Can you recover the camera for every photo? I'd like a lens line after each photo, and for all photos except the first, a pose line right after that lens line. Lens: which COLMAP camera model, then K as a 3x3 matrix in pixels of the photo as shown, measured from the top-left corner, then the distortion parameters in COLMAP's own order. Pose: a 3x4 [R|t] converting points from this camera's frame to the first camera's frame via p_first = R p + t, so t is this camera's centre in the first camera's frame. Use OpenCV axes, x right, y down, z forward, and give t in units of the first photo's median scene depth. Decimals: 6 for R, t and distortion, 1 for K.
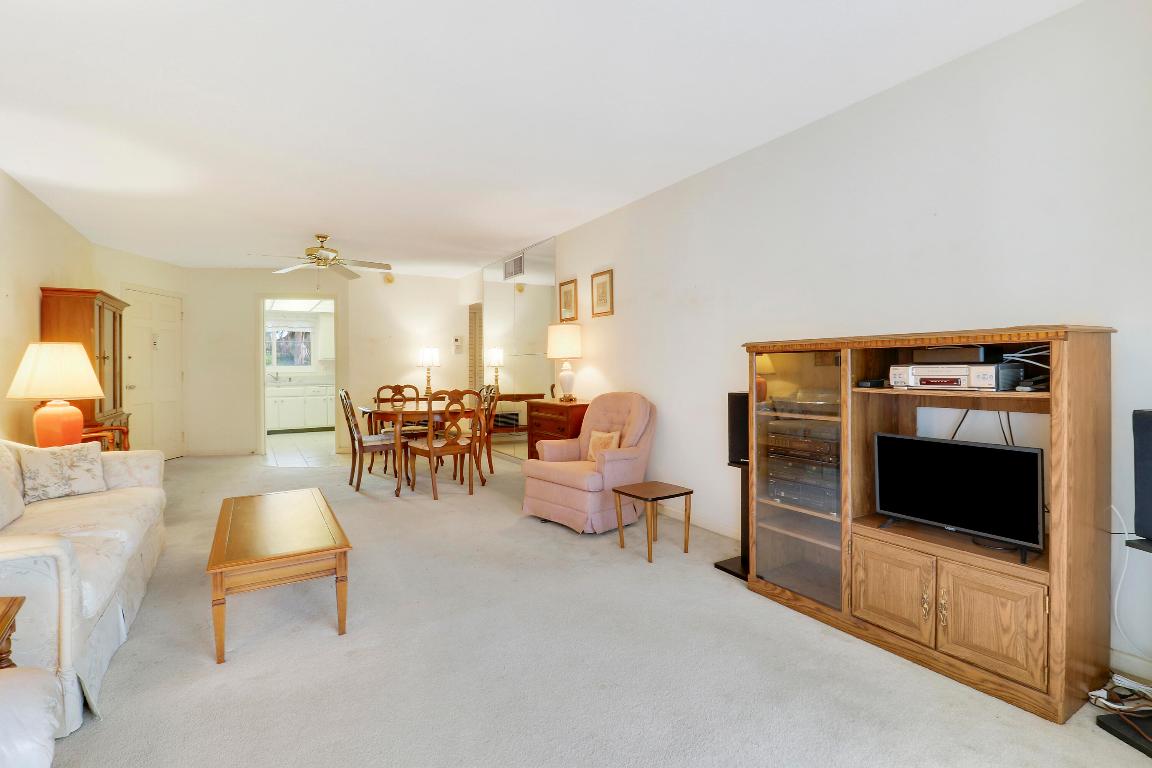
lens RADIAL K [[546.1, 0, 576.0], [0, 546.1, 384.0], [0, 0, 1]] dist [-0.000199, -0.000050]
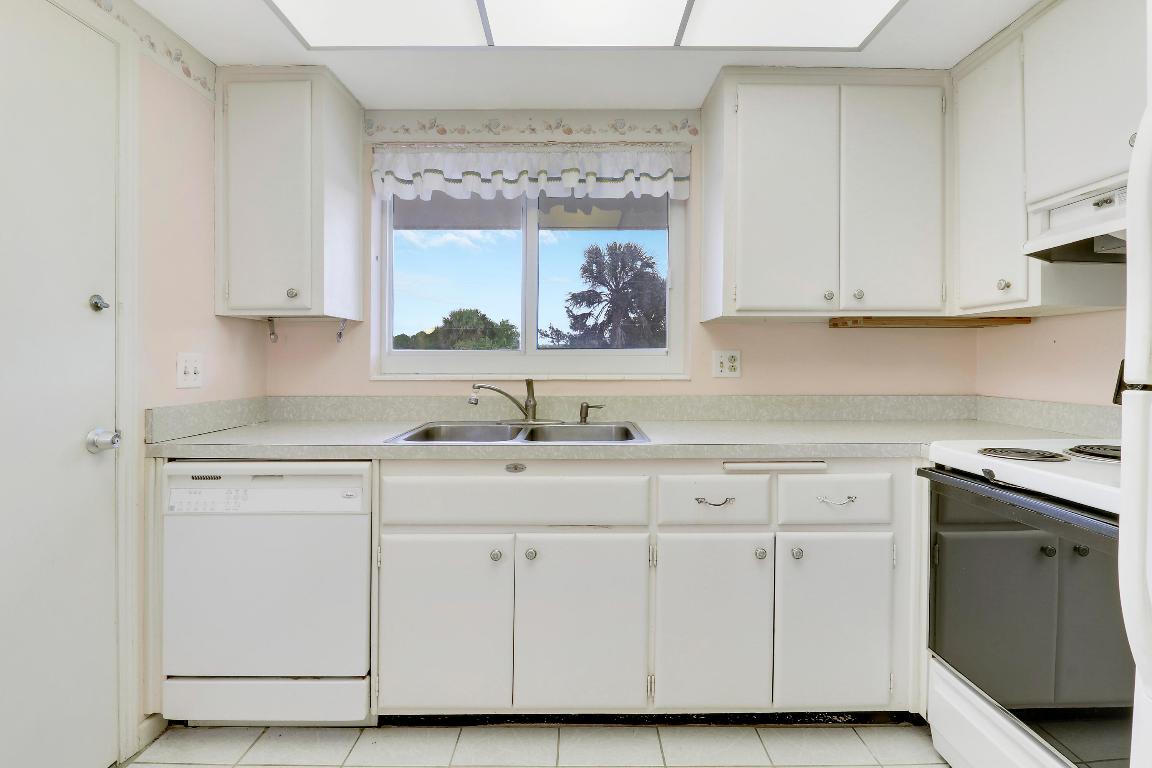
lens RADIAL K [[546.1, 0, 576.0], [0, 546.1, 384.0], [0, 0, 1]] dist [-0.000199, -0.000050]
pose [[0.855039, 0.010544, -0.518457, -0.424194], [-0.008889, 0.999944, 0.005677, -0.021177], [0.518488, -0.000246, 0.855085, 0.833421]]
